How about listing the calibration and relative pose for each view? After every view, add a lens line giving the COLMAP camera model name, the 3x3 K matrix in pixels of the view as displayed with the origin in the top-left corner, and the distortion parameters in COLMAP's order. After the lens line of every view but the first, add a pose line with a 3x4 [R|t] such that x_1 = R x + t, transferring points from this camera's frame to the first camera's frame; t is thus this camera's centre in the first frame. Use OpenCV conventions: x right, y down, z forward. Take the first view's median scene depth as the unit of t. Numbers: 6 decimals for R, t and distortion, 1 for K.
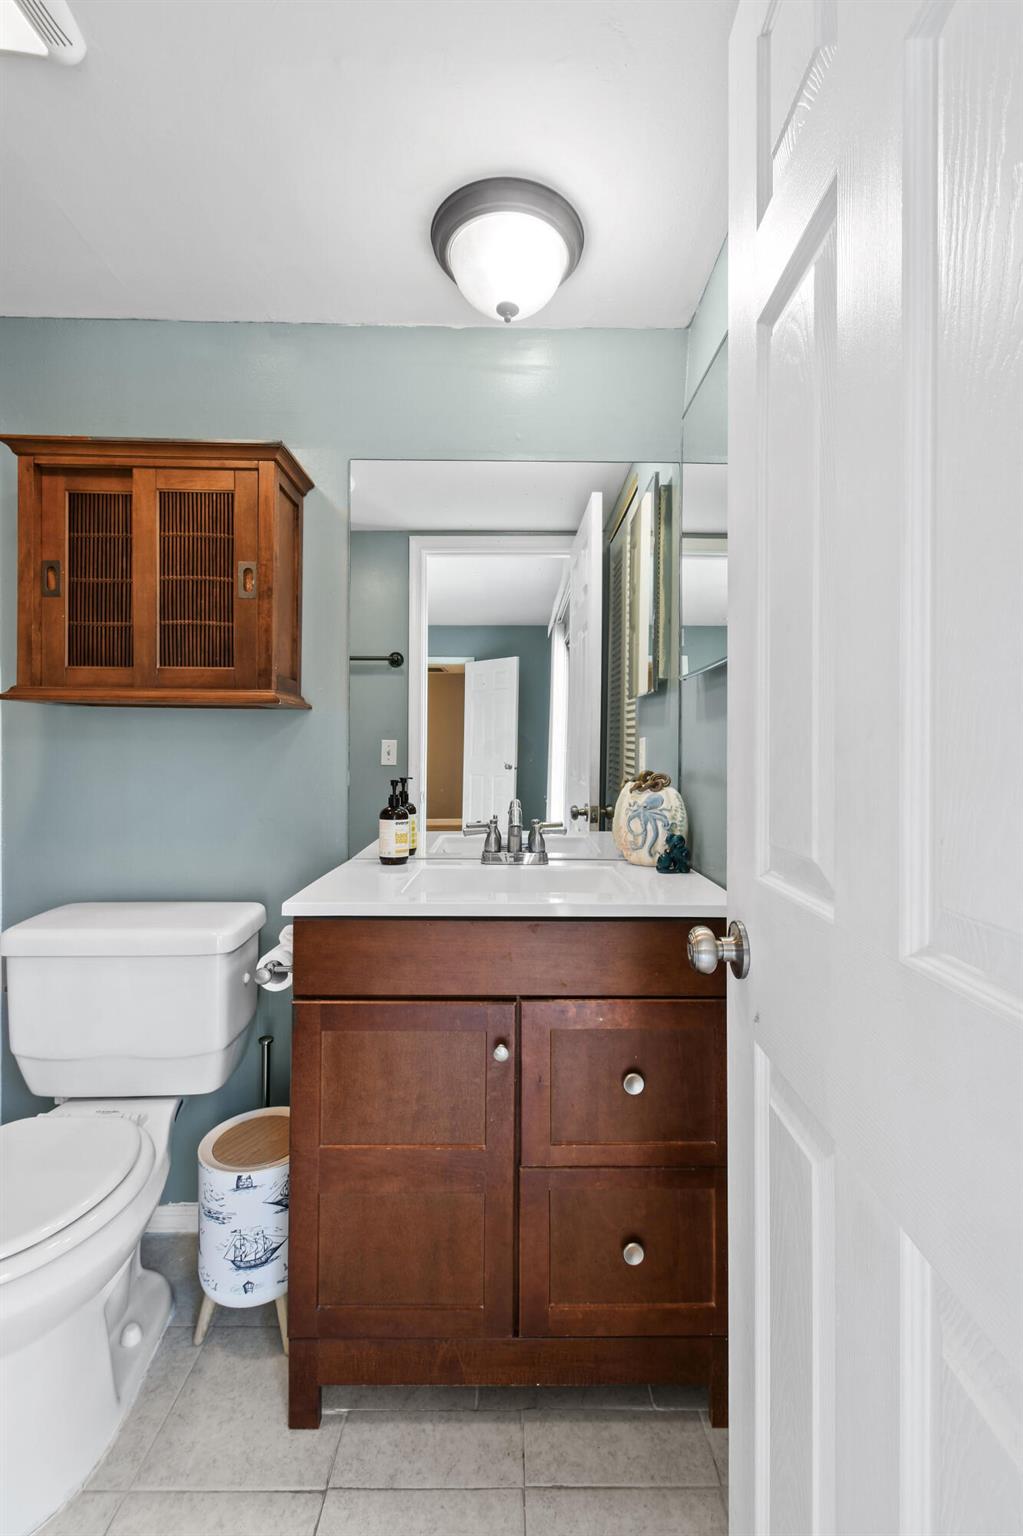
lens RADIAL K [[684.0, 0, 511.5], [0, 684.0, 768.0], [0, 0, 1]] dist [0.001656, 0.000109]
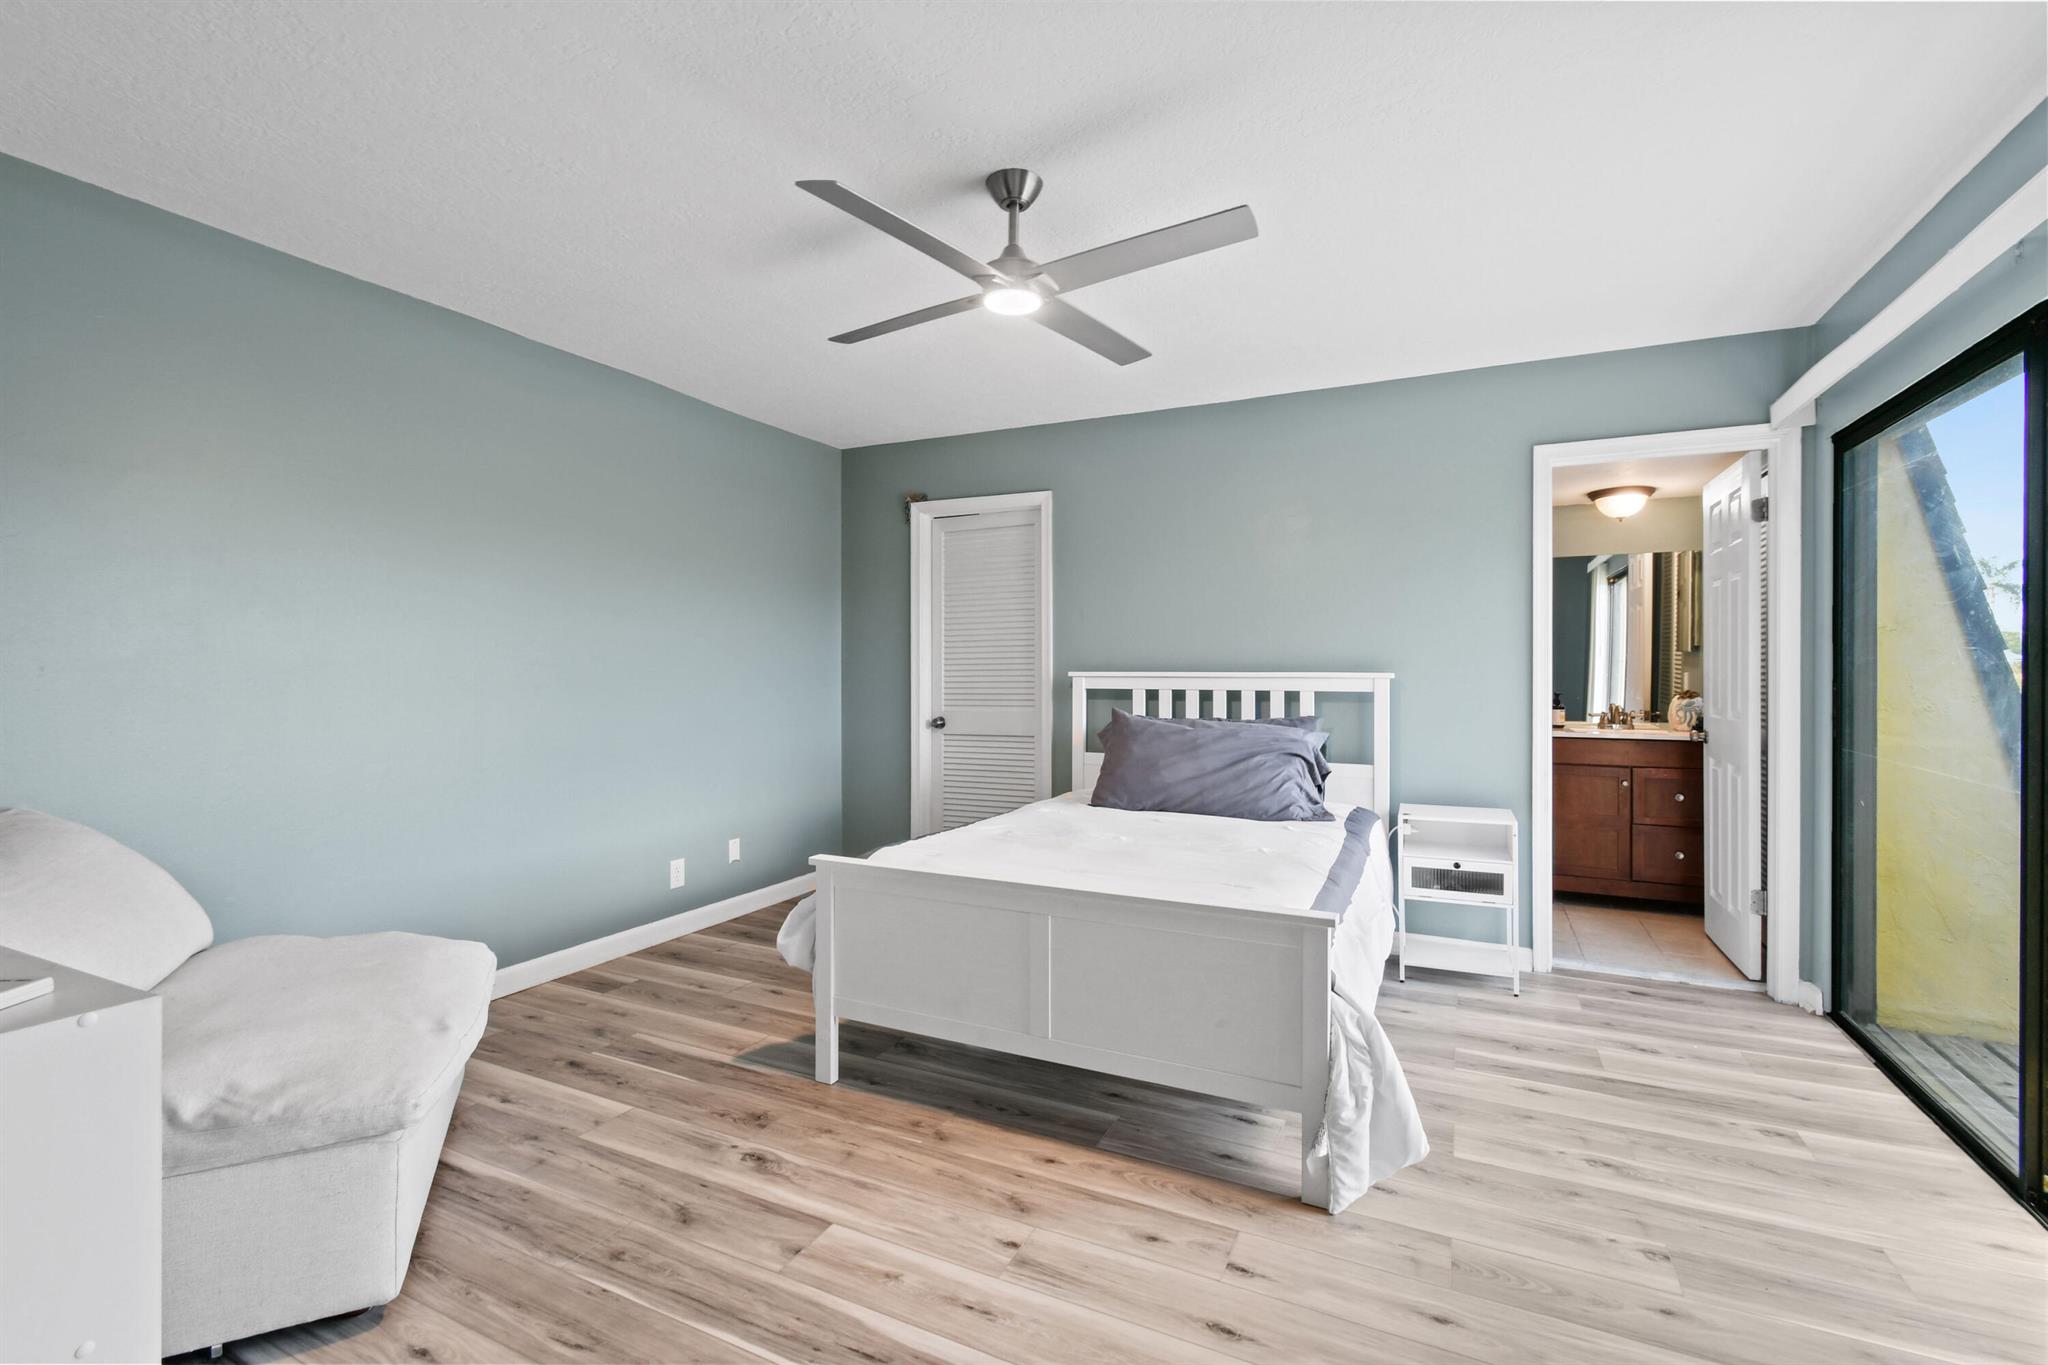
lens RADIAL K [[912.0, 0, 1016.5], [0, 912.0, 672.6], [0, 0, 1]] dist [0.001656, 0.000109]
pose [[0.891342, 0.000992, -0.453331, -0.574275], [0.006256, 0.999875, 0.014489, -0.152779], [0.453289, -0.015751, 0.891225, -3.746442]]
